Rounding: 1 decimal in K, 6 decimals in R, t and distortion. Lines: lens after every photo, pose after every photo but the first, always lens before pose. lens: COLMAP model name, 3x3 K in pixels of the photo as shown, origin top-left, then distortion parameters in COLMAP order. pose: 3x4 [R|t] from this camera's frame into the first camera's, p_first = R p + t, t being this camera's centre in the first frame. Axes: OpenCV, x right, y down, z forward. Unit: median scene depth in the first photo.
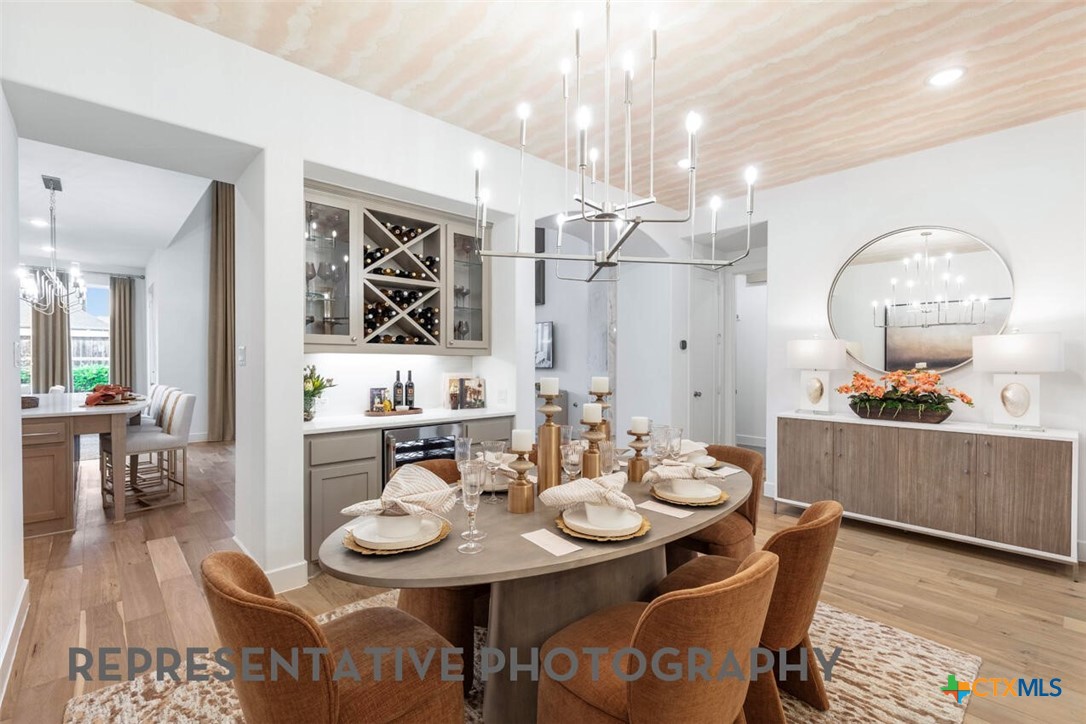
lens RADIAL K [[483.3, 0, 545.4], [0, 483.3, 361.0], [0, 0, 1]] dist [0.005806, 0.000030]
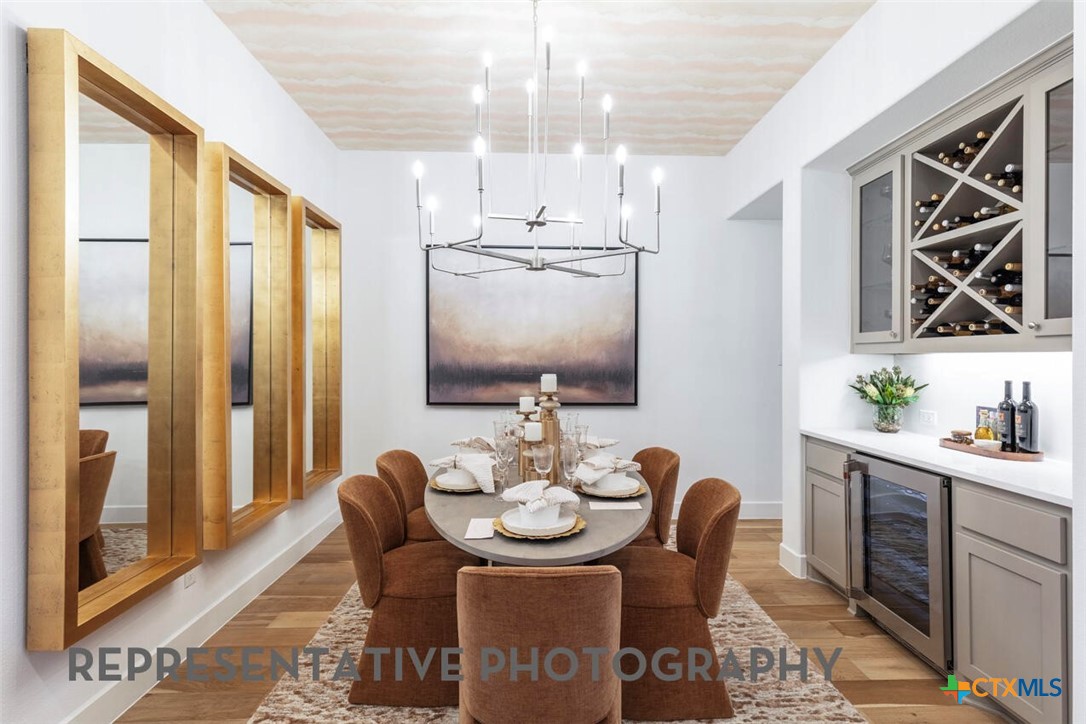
lens RADIAL K [[498.4, 0, 538.8], [0, 498.4, 363.2], [0, 0, 1]] dist [0.003233, 0.000175]
pose [[-0.655583, 0.005059, -0.755106, 0.938316], [-0.003006, 0.999952, 0.009309, -0.006512], [0.755117, 0.008373, -0.655536, 1.755802]]
